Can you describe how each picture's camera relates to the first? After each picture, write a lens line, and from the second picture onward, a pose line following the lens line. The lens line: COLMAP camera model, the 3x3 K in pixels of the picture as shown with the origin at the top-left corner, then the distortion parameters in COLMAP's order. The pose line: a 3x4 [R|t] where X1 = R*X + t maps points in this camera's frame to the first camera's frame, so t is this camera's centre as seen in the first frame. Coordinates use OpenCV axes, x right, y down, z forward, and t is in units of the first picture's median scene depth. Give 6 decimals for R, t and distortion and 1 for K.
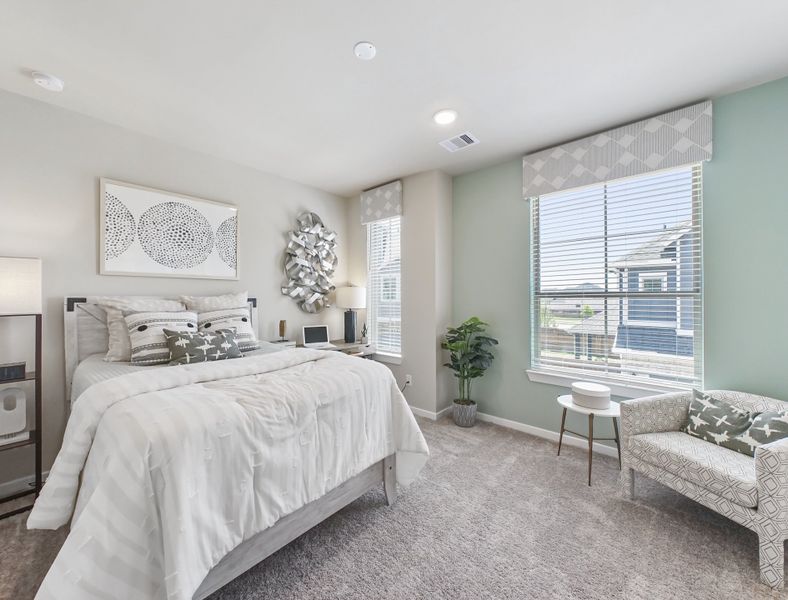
lens RADIAL K [[308.8, 0, 392.4], [0, 308.8, 304.6], [0, 0, 1]] dist [0.004198, 0.000071]
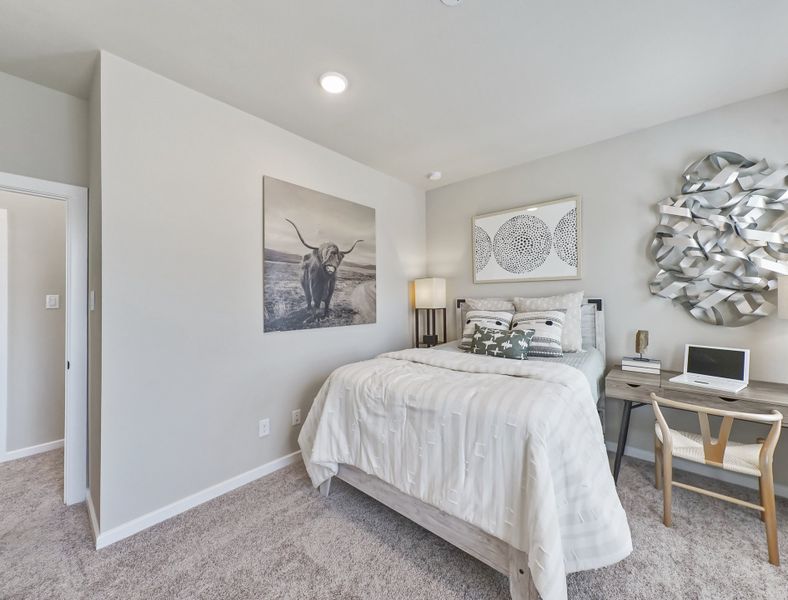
lens RADIAL K [[311.0, 0, 390.6], [0, 311.0, 303.6], [0, 0, 1]] dist [0.000251, -0.000223]
pose [[0.002951, 0.015795, -0.999871, 0.453812], [-0.016375, 0.999742, 0.015745, -0.016577], [0.999862, 0.016327, 0.003209, 0.529676]]
